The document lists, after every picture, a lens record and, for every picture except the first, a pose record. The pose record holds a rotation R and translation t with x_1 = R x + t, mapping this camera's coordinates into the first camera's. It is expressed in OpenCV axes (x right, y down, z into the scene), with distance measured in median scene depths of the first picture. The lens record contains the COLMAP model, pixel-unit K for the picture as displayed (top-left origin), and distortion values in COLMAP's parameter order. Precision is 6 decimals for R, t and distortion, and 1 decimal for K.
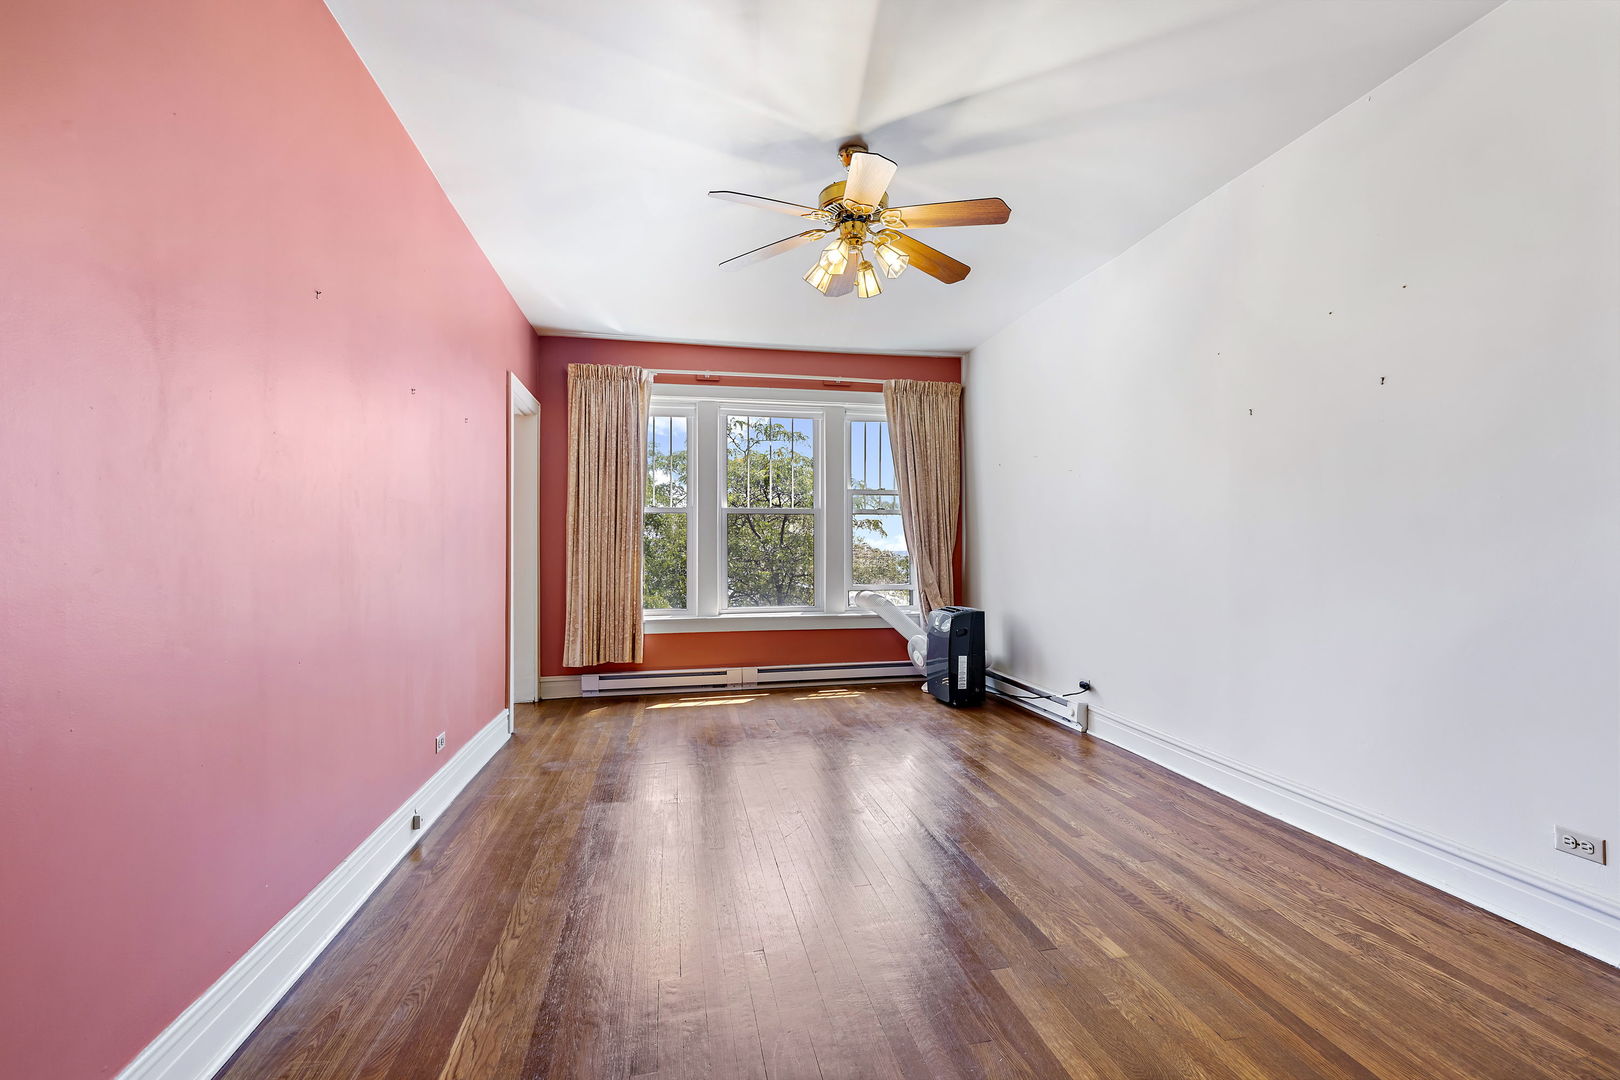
lens RADIAL K [[730.0, 0, 810.0], [0, 730.0, 540.0], [0, 0, 1]] dist [-0.000787, -0.000024]
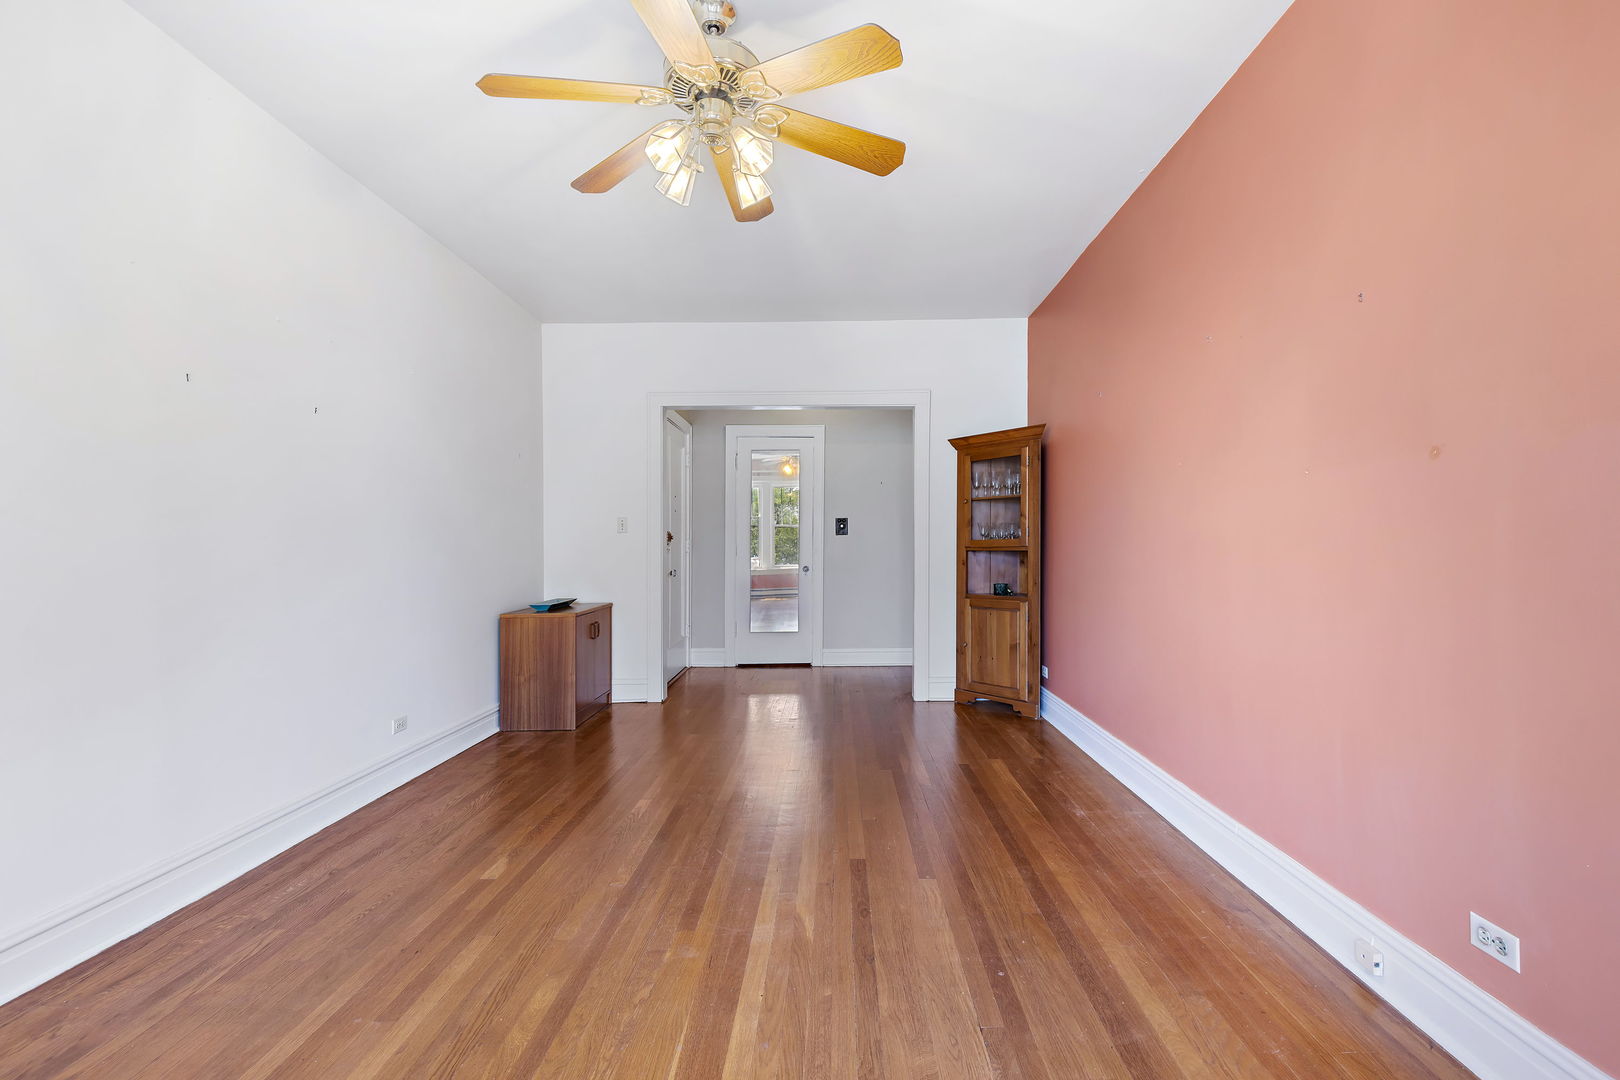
lens RADIAL K [[730.0, 0, 810.0], [0, 730.0, 540.0], [0, 0, 1]] dist [-0.000787, -0.000024]
pose [[-0.973837, 0.008642, 0.227082, -0.270613], [0.005042, 0.999852, -0.016429, 0.003401], [-0.227190, -0.014855, -0.973737, 2.113066]]
